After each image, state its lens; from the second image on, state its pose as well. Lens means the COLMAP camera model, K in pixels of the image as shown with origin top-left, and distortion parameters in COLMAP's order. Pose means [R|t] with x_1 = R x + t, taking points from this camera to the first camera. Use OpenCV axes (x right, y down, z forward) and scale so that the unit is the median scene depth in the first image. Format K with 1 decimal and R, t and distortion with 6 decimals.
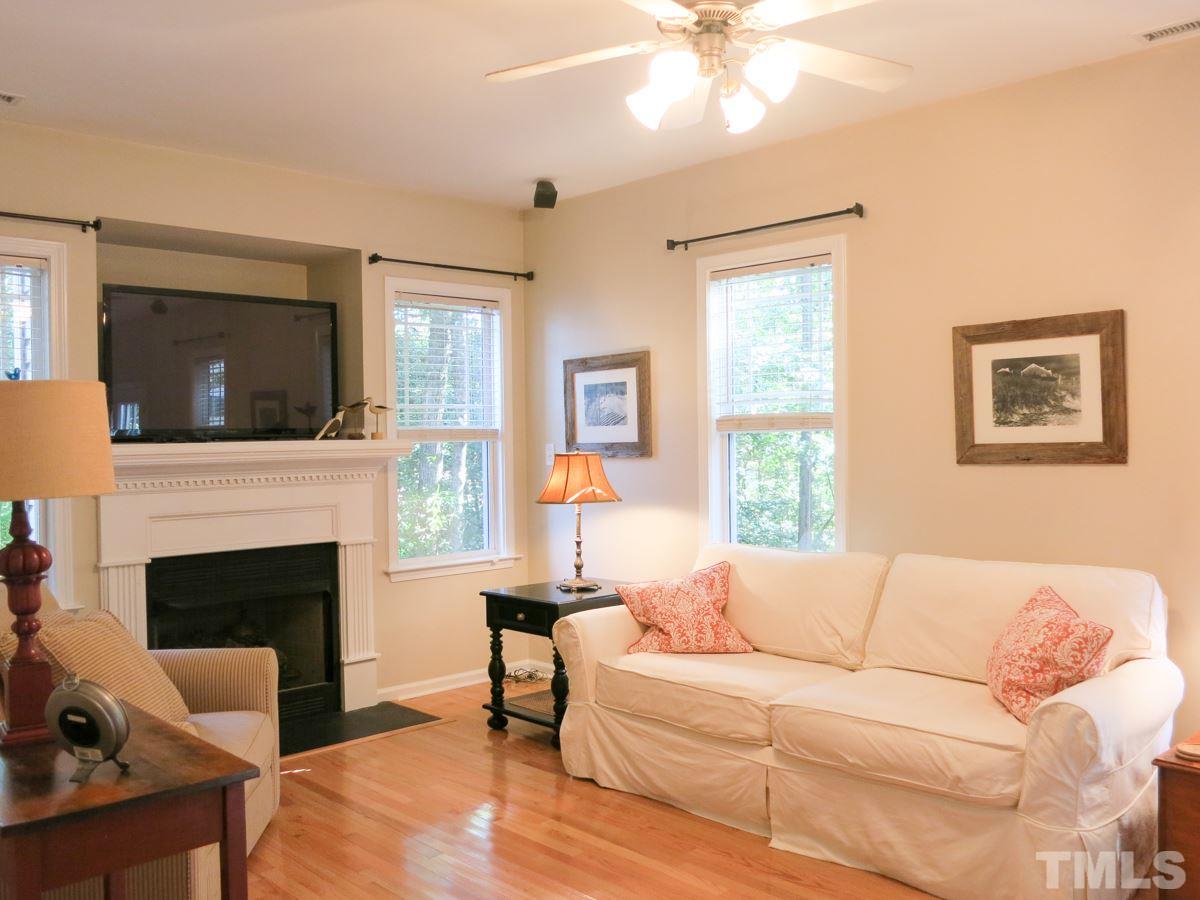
lens RADIAL K [[1076.2, 0, 614.4], [0, 1076.2, 447.8], [0, 0, 1]] dist [-0.021259, -0.011265]
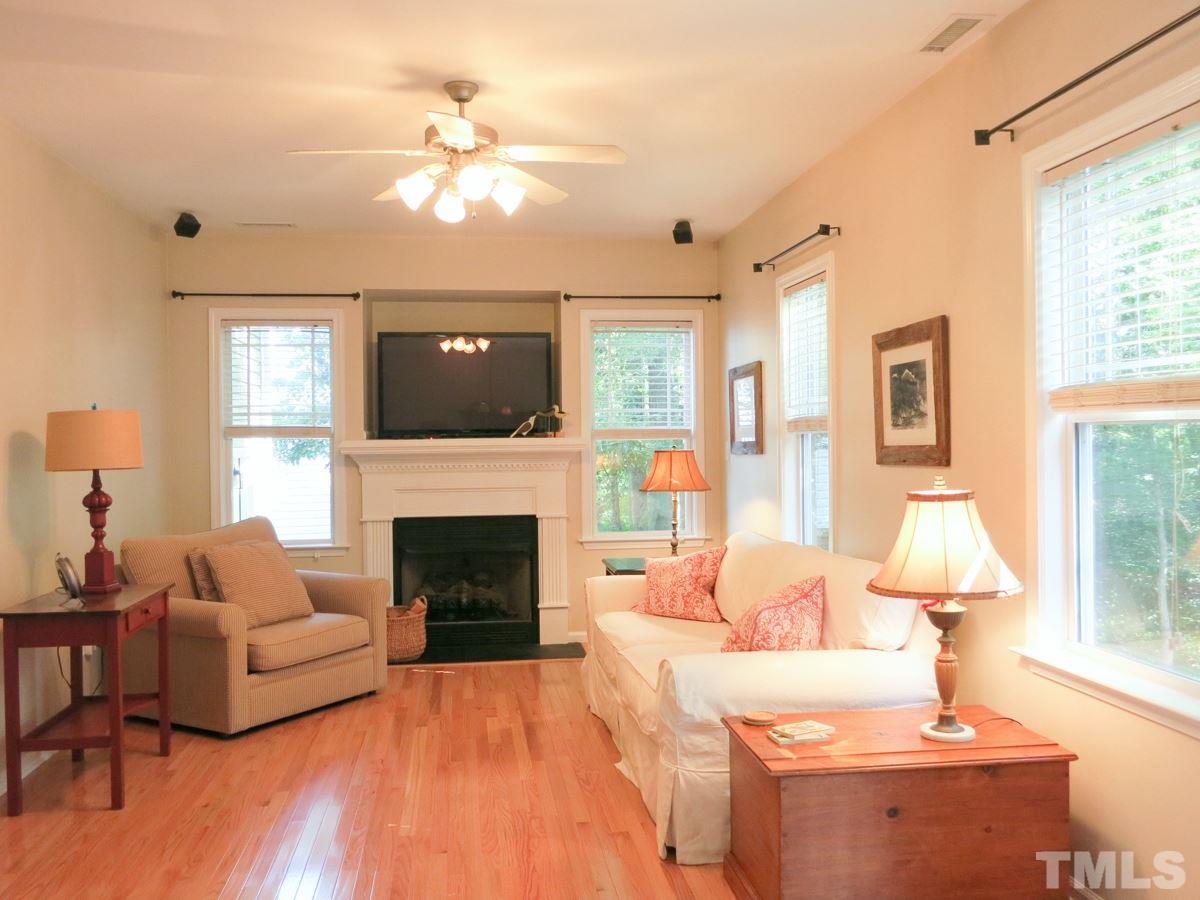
lens RADIAL K [[1076.2, 0, 614.4], [0, 1076.2, 447.8], [0, 0, 1]] dist [-0.021259, -0.011265]
pose [[0.805031, 0.011278, -0.593125, 0.677232], [-0.008306, 0.999936, 0.007740, -0.006749], [0.593174, -0.001305, 0.805073, -0.005904]]
